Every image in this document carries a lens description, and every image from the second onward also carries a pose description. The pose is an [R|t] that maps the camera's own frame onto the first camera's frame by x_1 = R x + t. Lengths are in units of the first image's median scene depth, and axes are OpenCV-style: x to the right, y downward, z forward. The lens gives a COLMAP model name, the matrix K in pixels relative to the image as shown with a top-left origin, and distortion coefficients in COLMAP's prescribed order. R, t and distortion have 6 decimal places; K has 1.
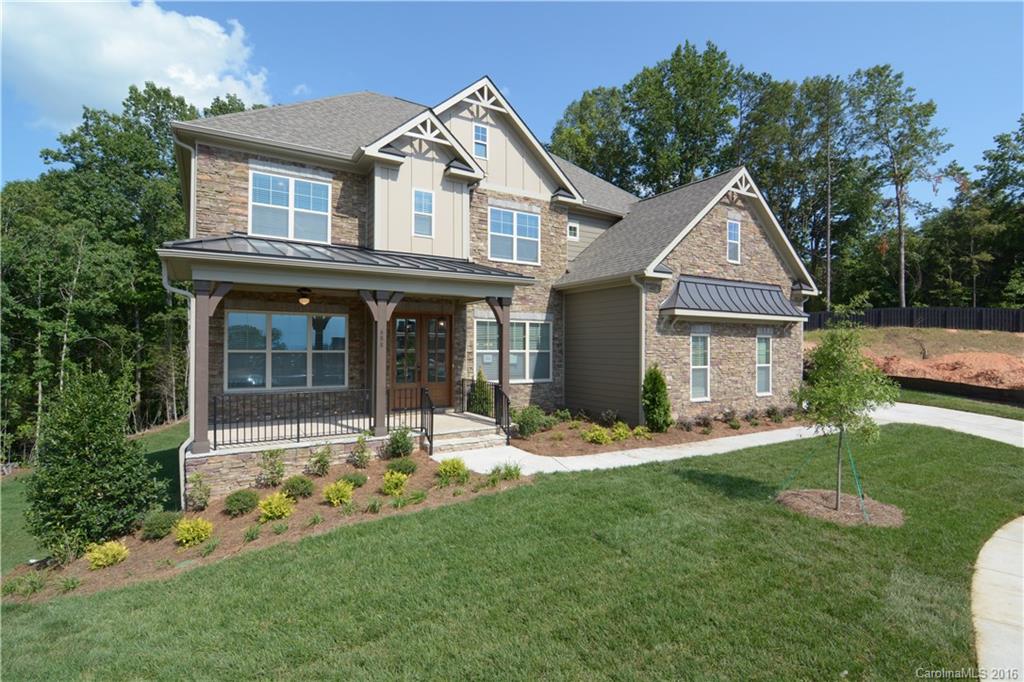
lens RADIAL K [[492.3, 0, 515.0], [0, 492.3, 342.2], [0, 0, 1]] dist [-0.013214, -0.001240]
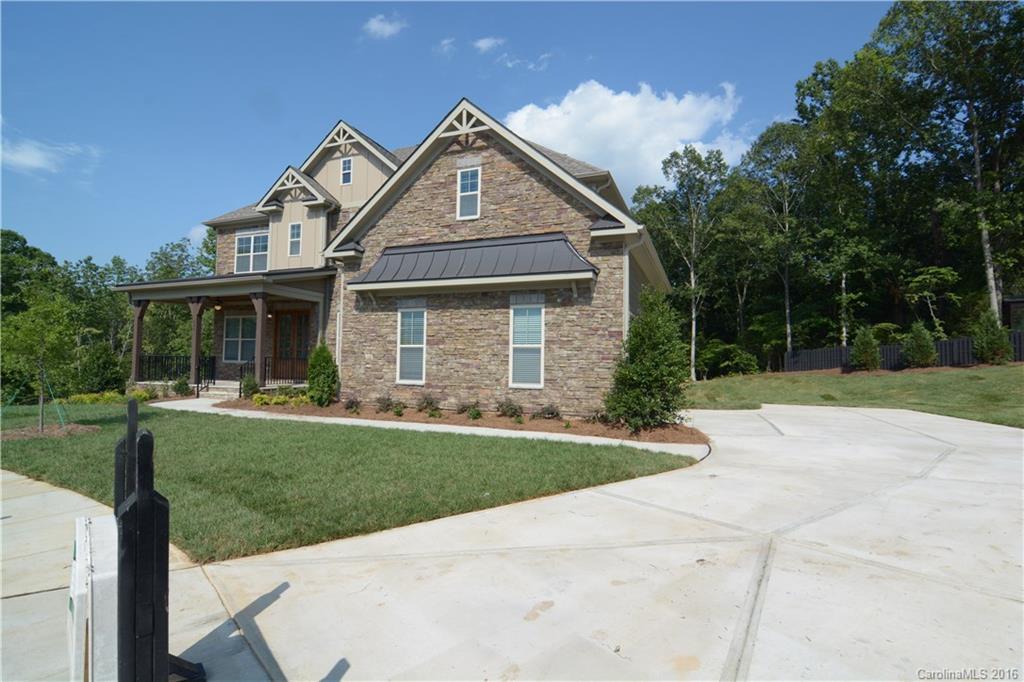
lens RADIAL K [[492.3, 0, 514.3], [0, 492.3, 342.2], [0, 0, 1]] dist [-0.013214, -0.001240]
pose [[0.608000, -0.031870, -0.793297, 1.180178], [-0.006549, 0.998959, -0.045152, 0.081823], [0.793910, 0.032648, 0.607158, 0.598237]]
